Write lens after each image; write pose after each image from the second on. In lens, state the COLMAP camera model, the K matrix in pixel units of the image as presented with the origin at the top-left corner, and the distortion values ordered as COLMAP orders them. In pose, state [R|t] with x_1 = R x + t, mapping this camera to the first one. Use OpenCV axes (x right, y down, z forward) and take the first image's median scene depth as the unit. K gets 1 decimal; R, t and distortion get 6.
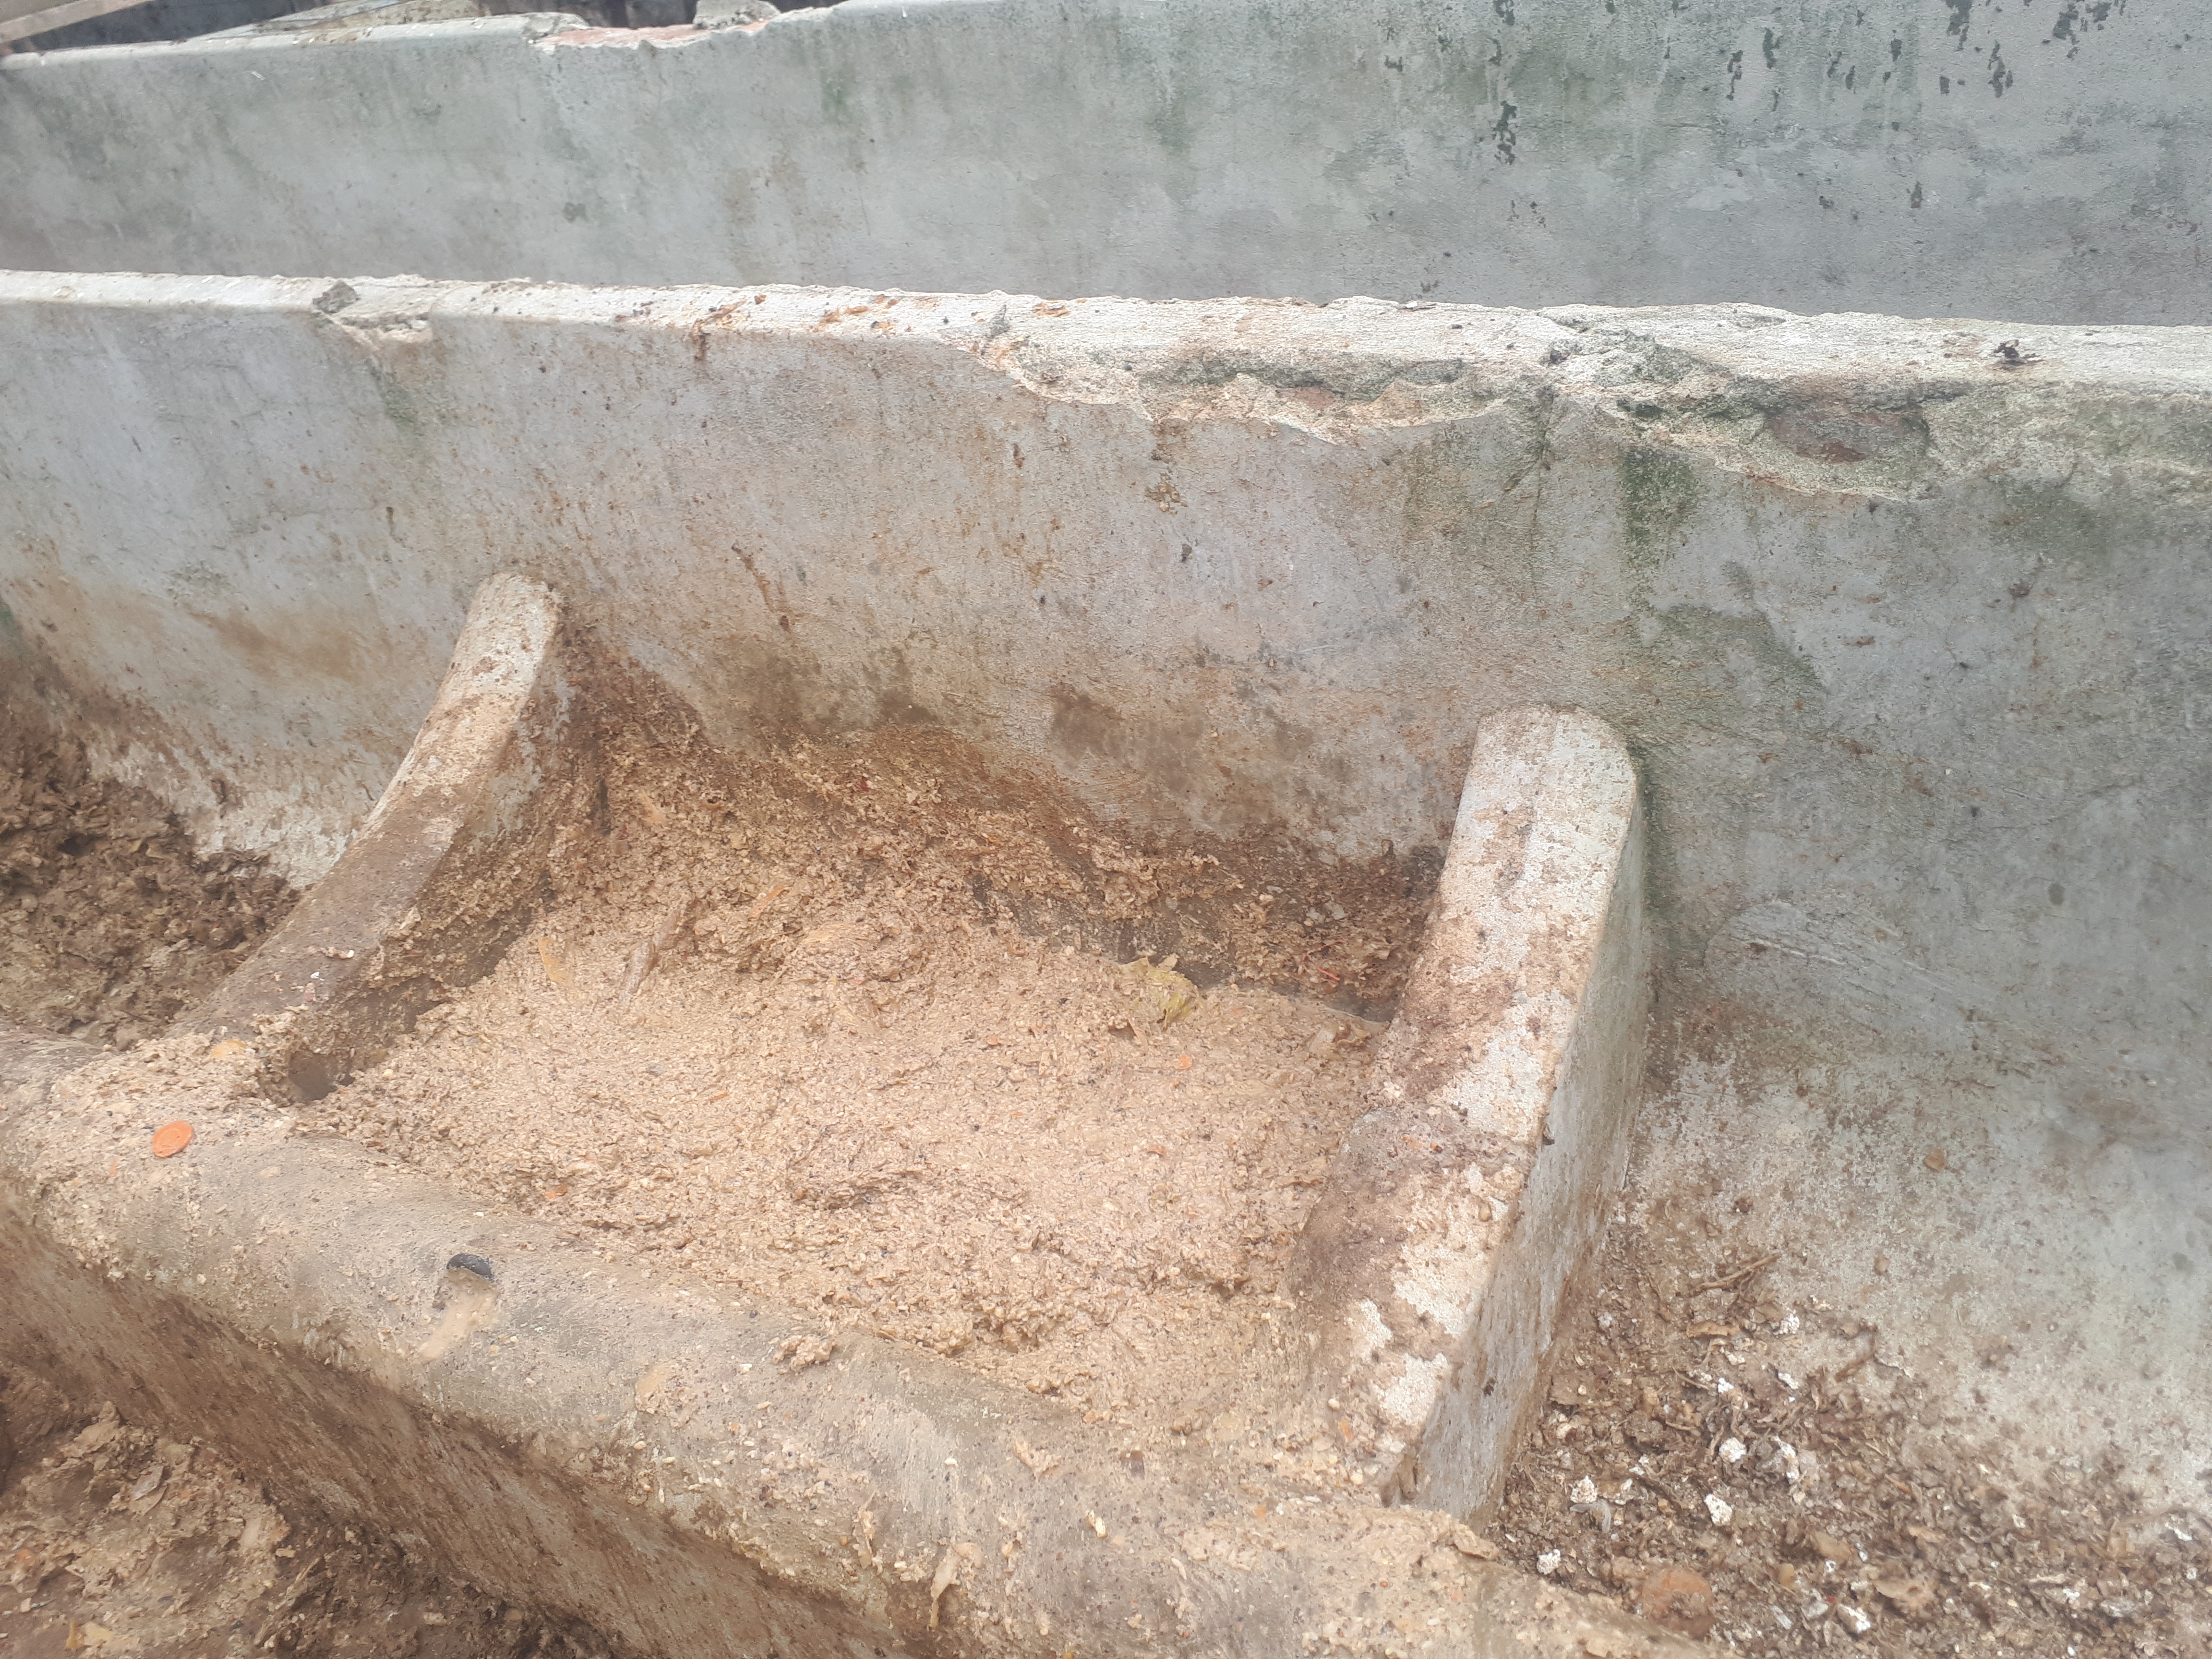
lens RADIAL K [[1734.6, 0, 1104.5], [0, 1734.6, 864.8], [0, 0, 1]] dist [0.003874, -0.041078]
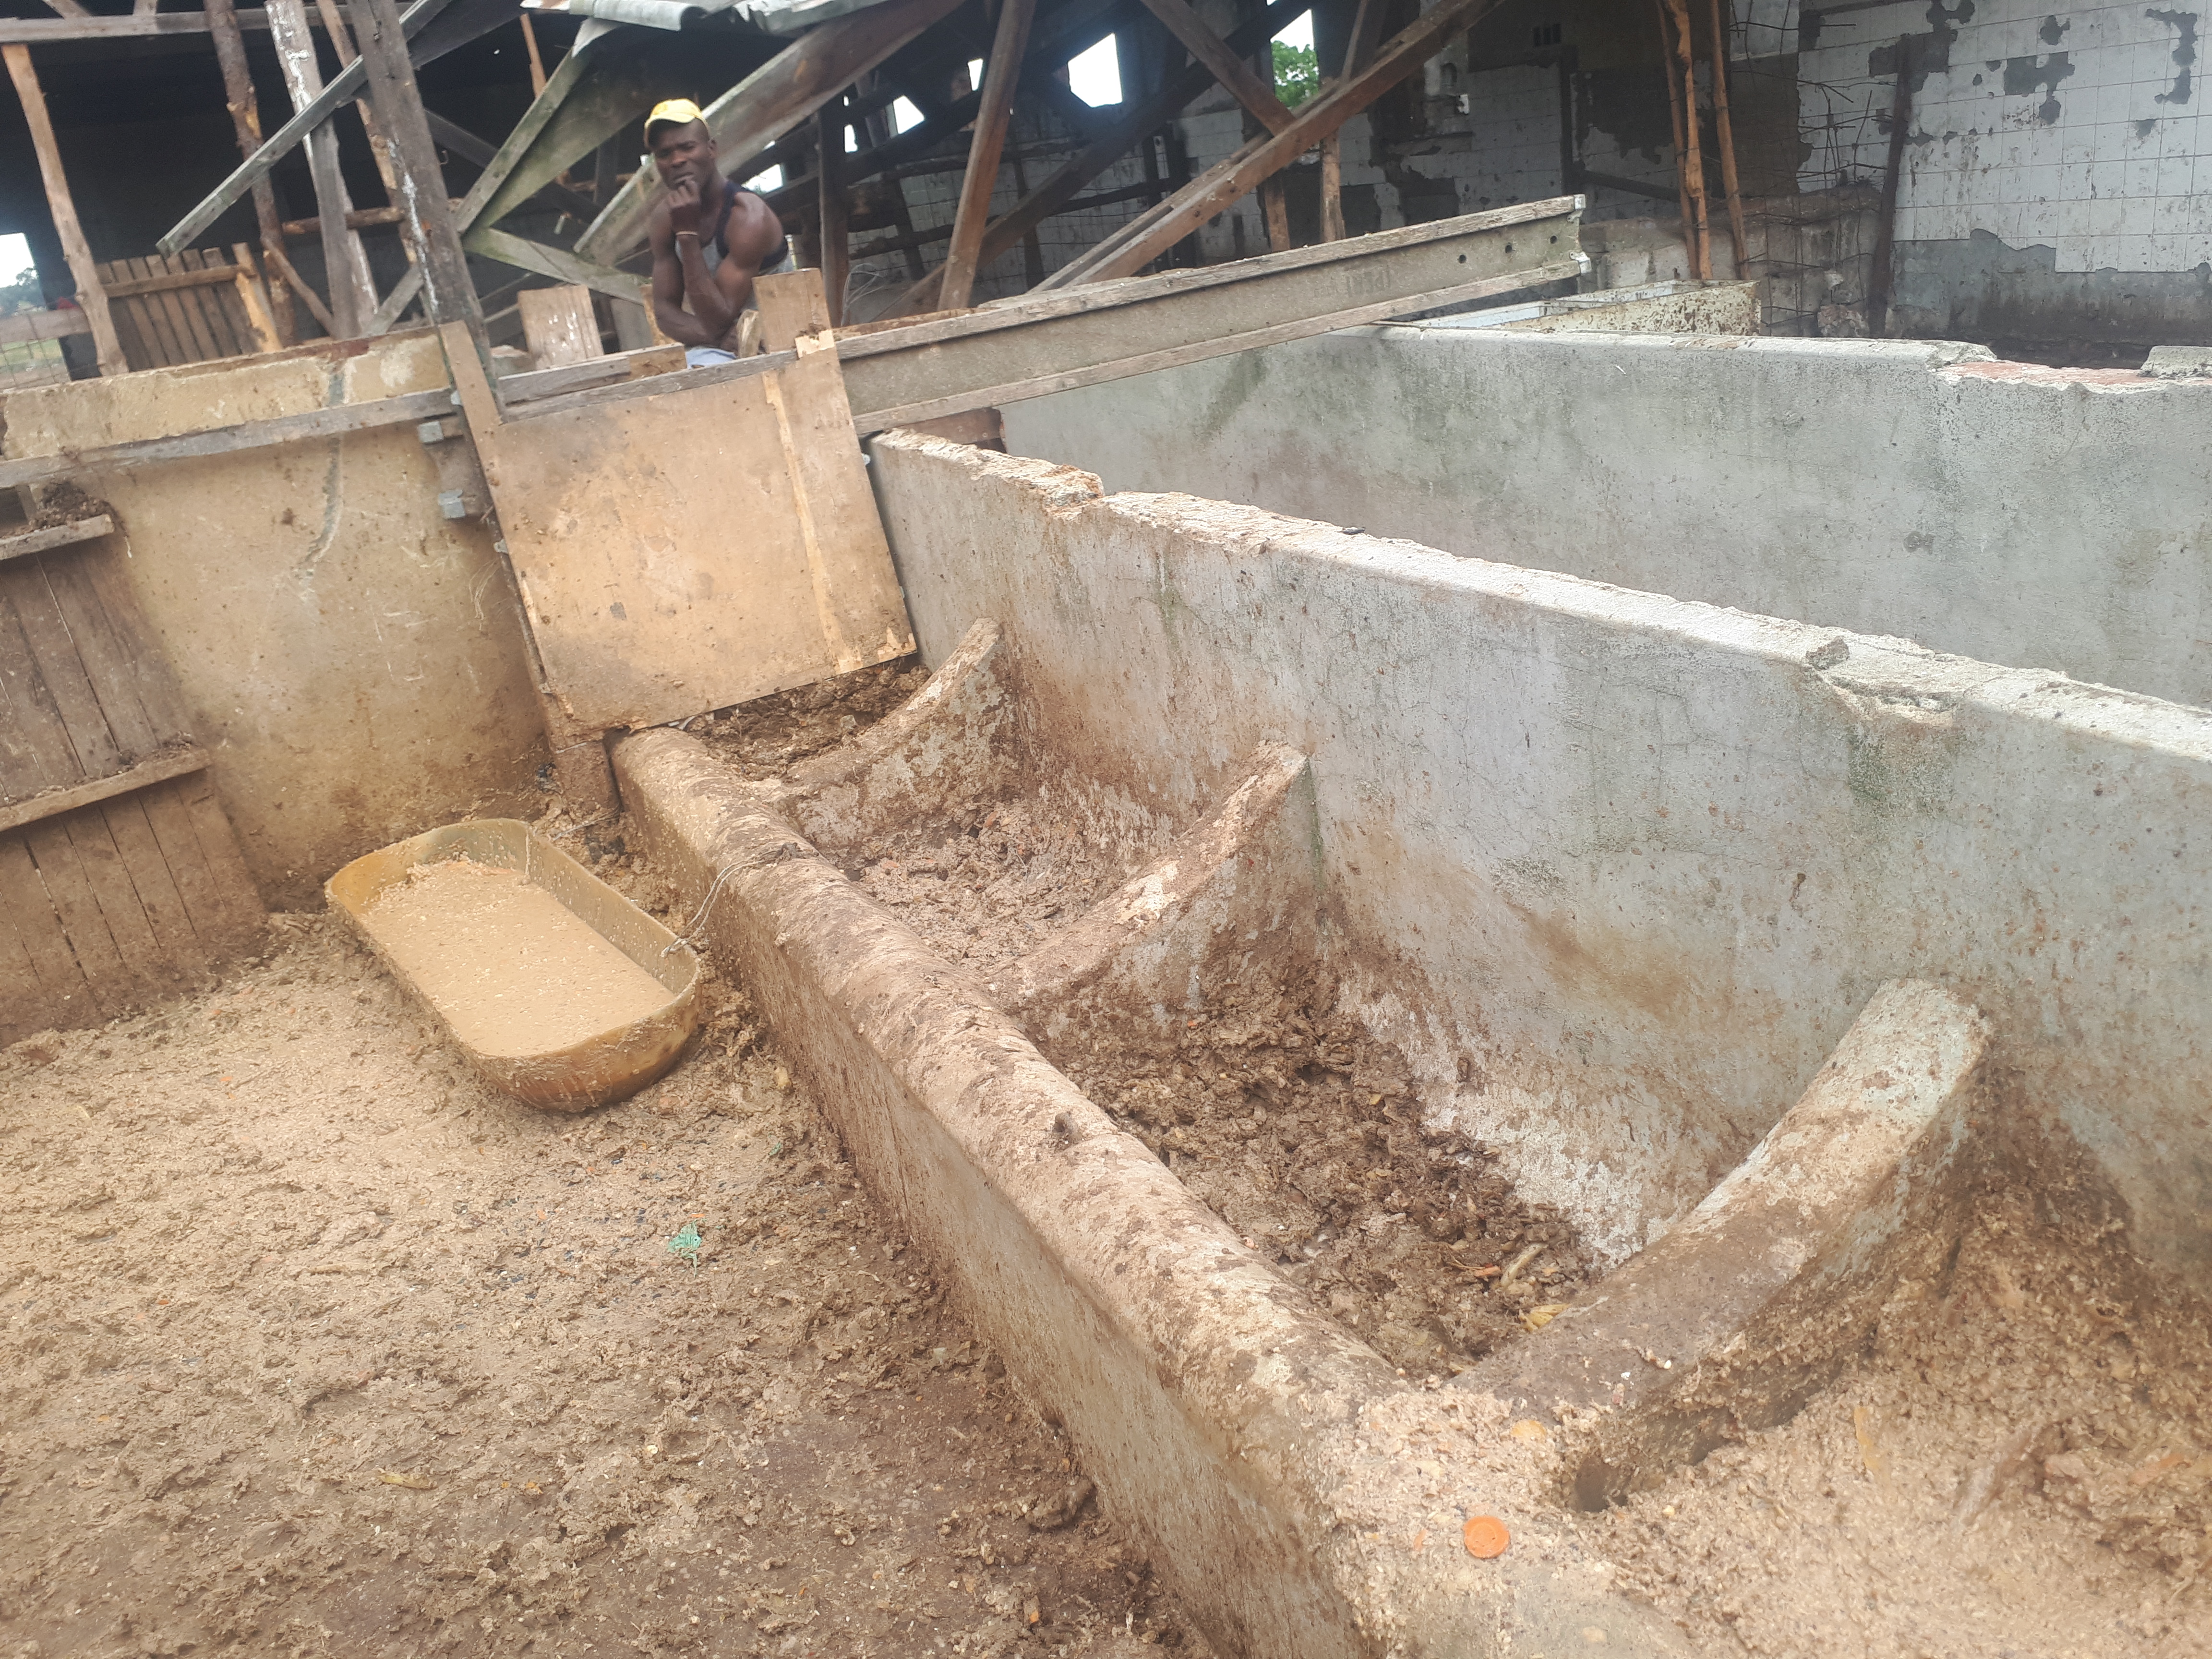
lens RADIAL K [[1734.6, 0, 1104.5], [0, 1734.6, 864.8], [0, 0, 1]] dist [0.003874, -0.041078]
pose [[0.815507, 0.233339, -0.529624, -0.236477], [-0.304454, 0.951229, -0.049706, -0.055331], [0.492195, 0.201782, 0.846775, 0.046418]]
